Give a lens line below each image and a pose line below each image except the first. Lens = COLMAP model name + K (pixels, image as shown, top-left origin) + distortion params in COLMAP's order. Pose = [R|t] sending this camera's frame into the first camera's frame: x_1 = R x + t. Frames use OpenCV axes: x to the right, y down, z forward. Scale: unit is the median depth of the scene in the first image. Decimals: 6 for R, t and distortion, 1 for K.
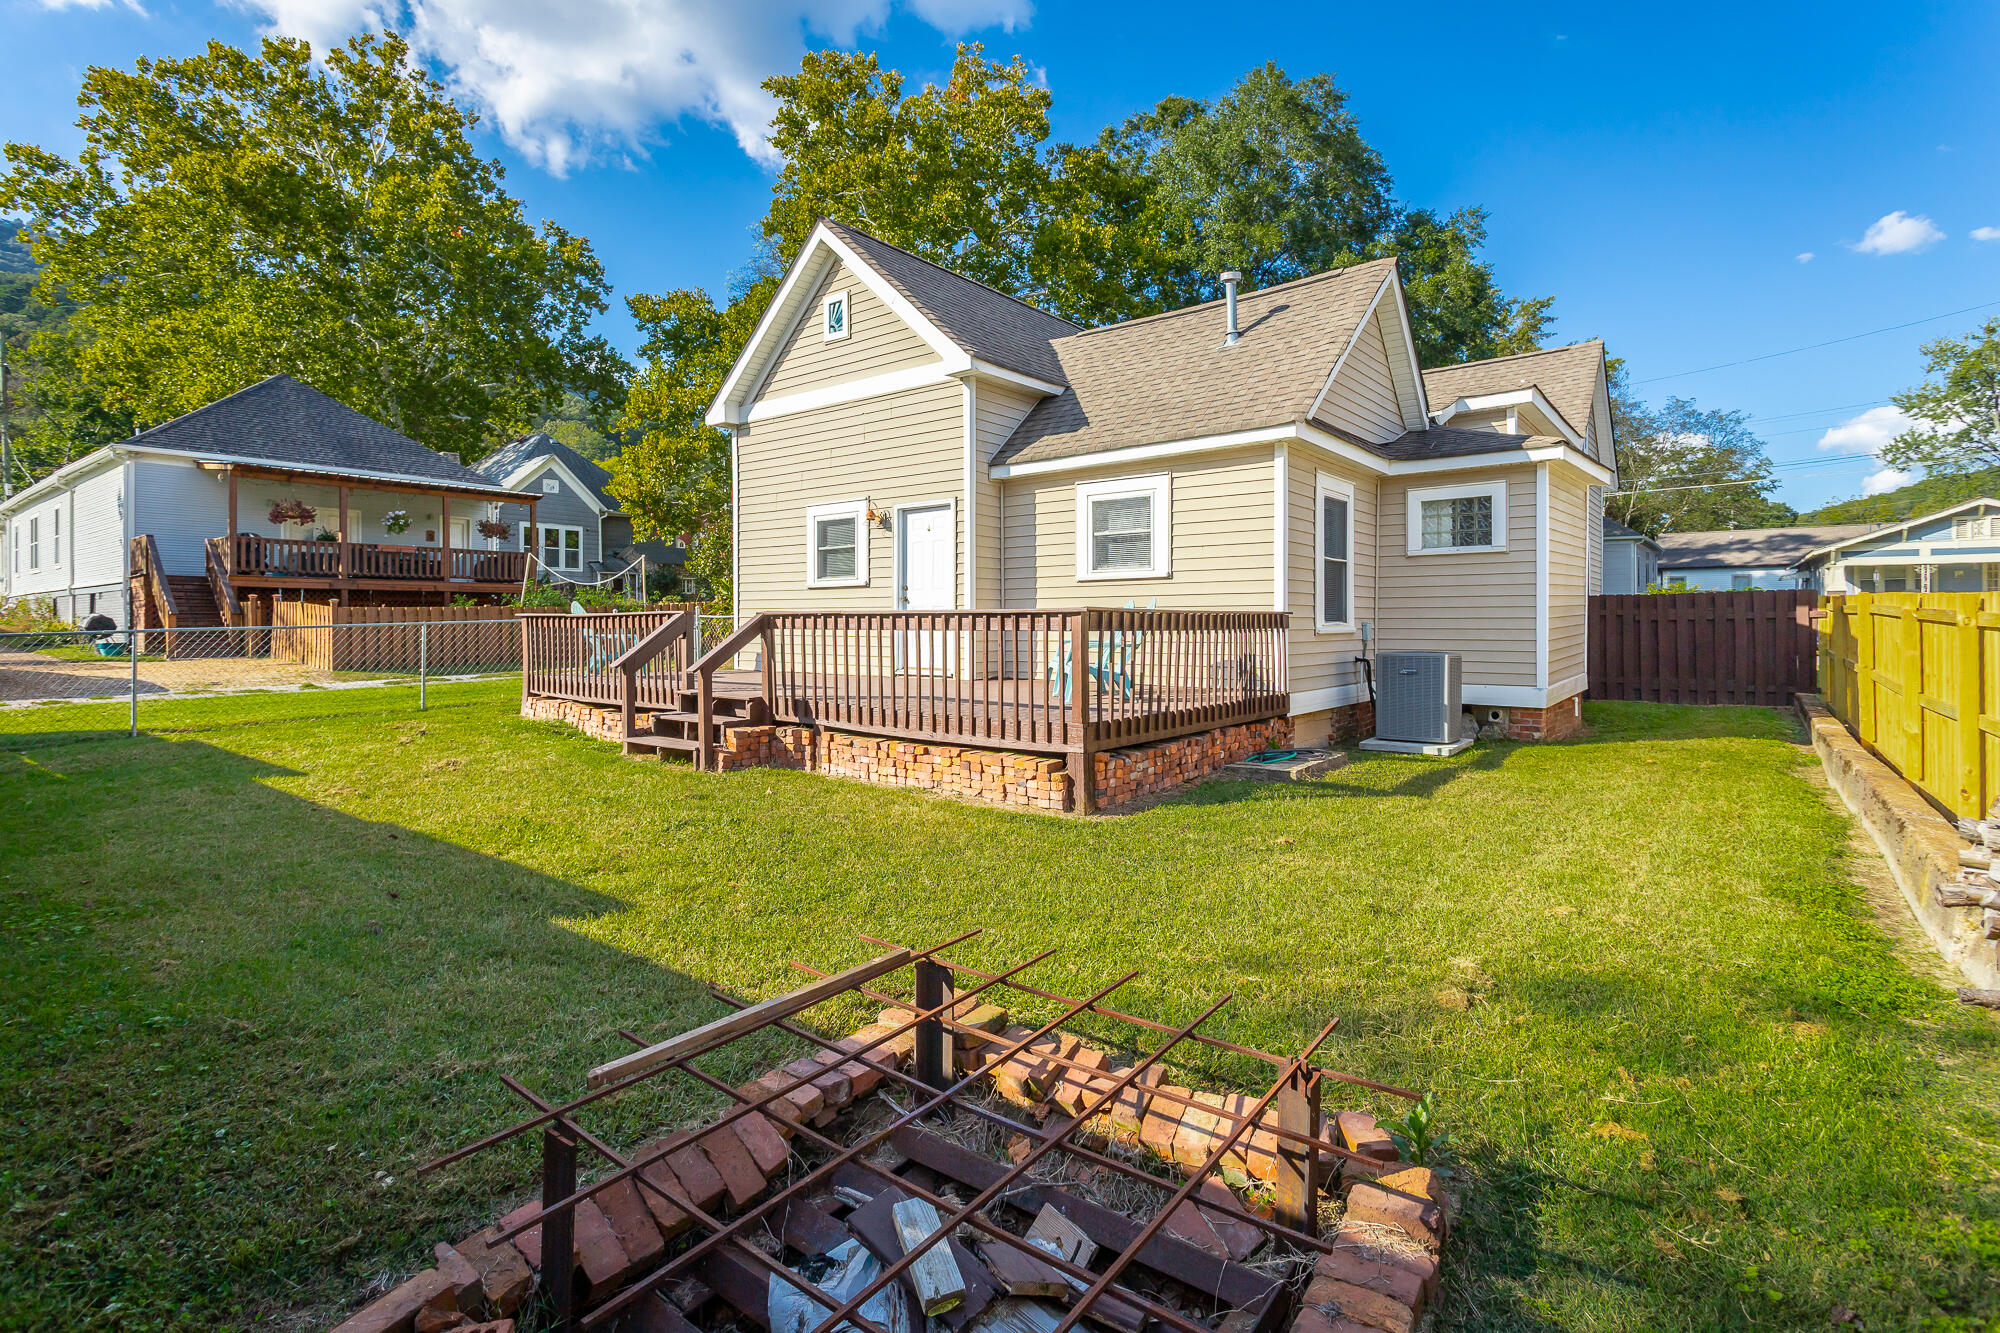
lens RADIAL K [[939.9, 0, 1015.7], [0, 939.9, 641.0], [0, 0, 1]] dist [-0.004311, 0.002276]
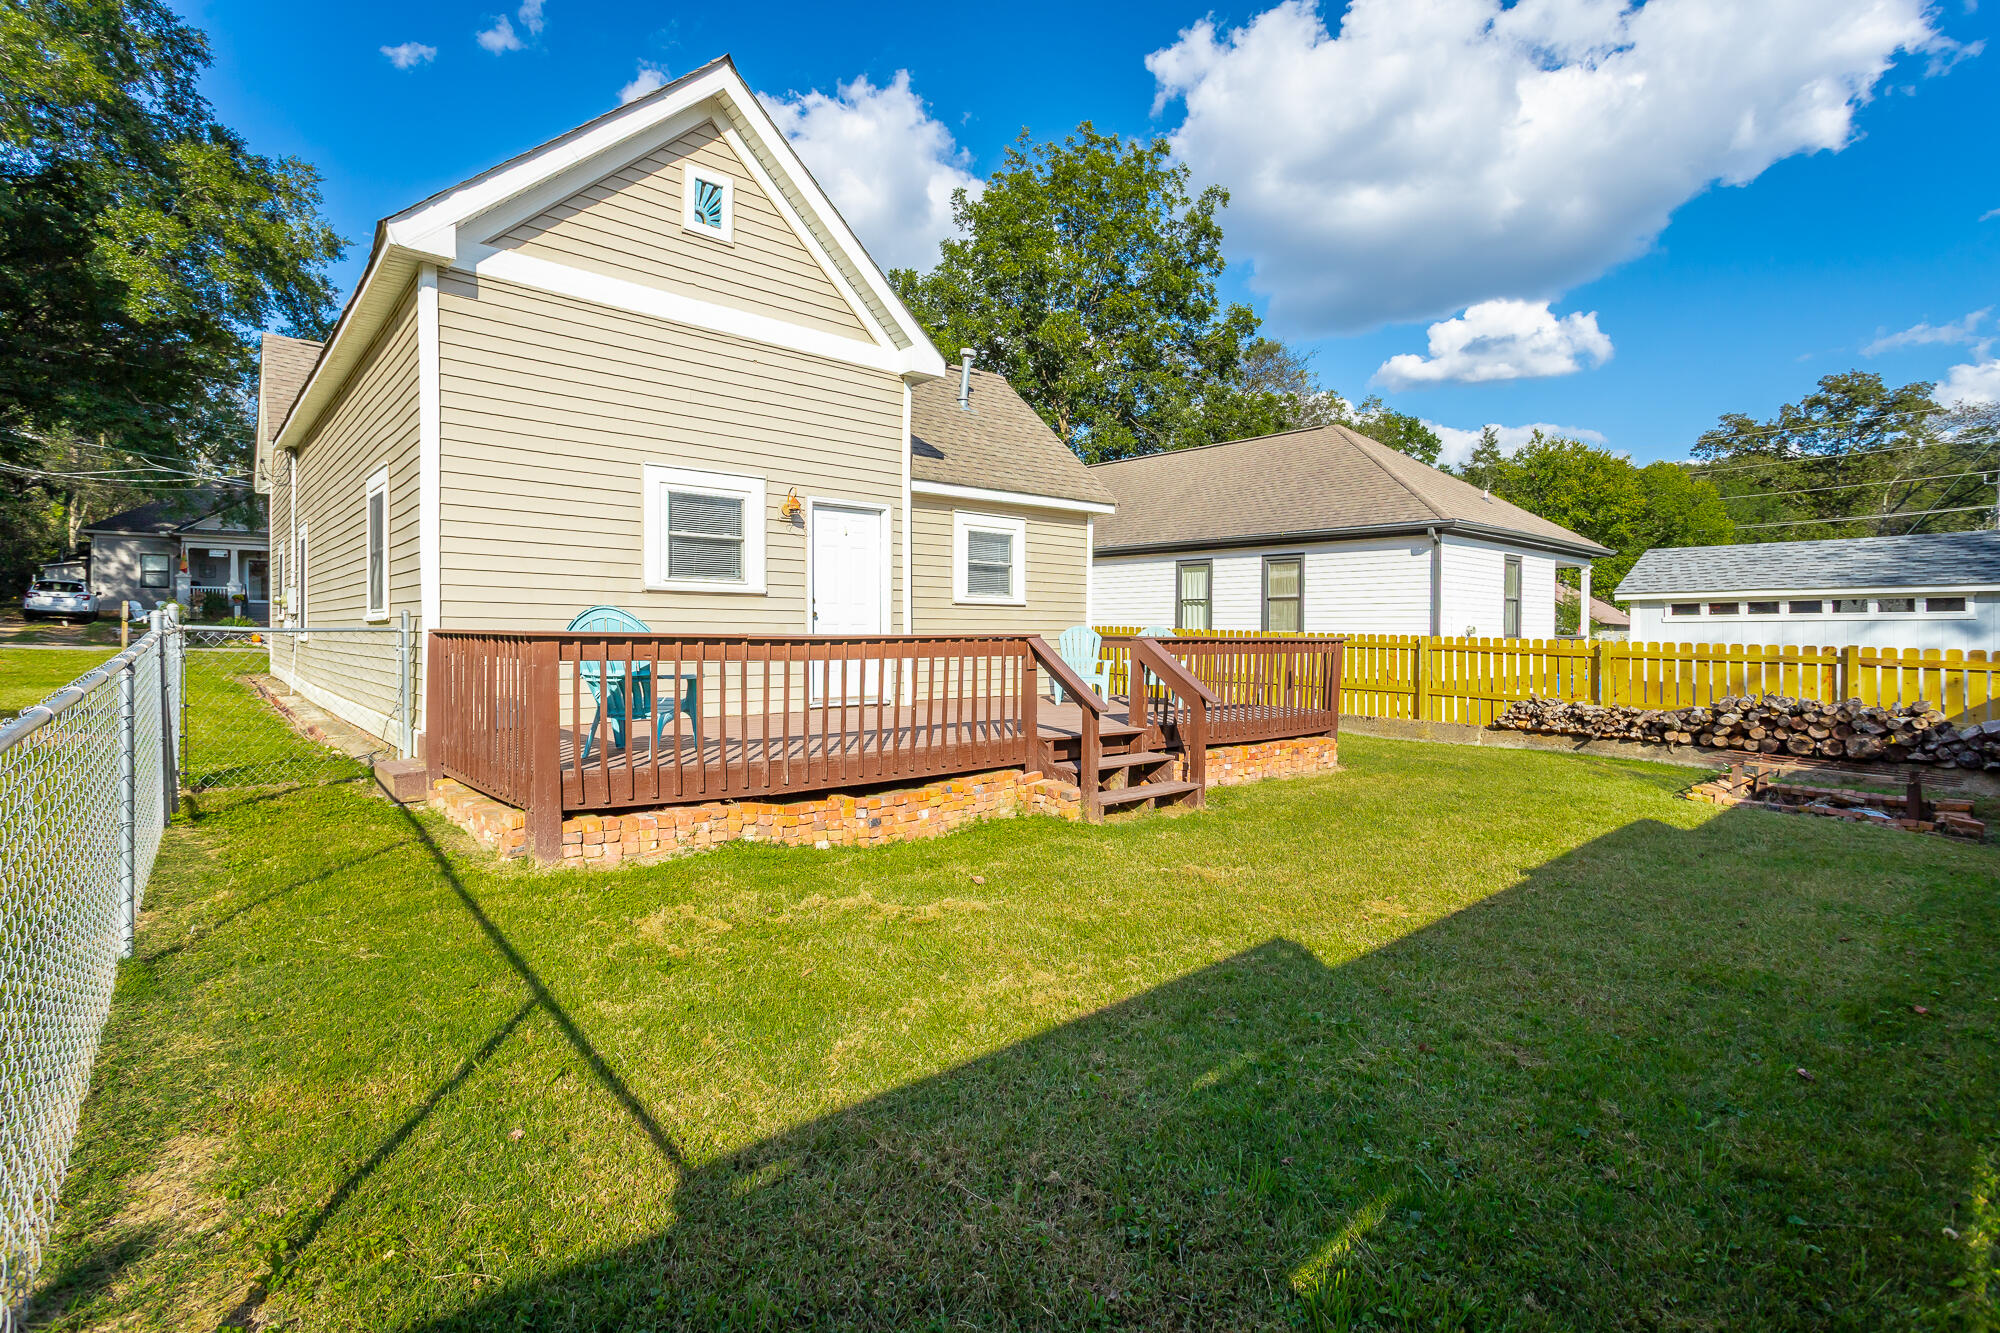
lens RADIAL K [[939.9, 0, 1007.9], [0, 939.9, 660.0], [0, 0, 1]] dist [-0.004311, 0.002276]
pose [[0.187518, -0.021200, 0.982032, -0.862640], [0.013397, 0.999729, 0.019024, -0.018701], [-0.982170, 0.009589, 0.187751, 0.675024]]
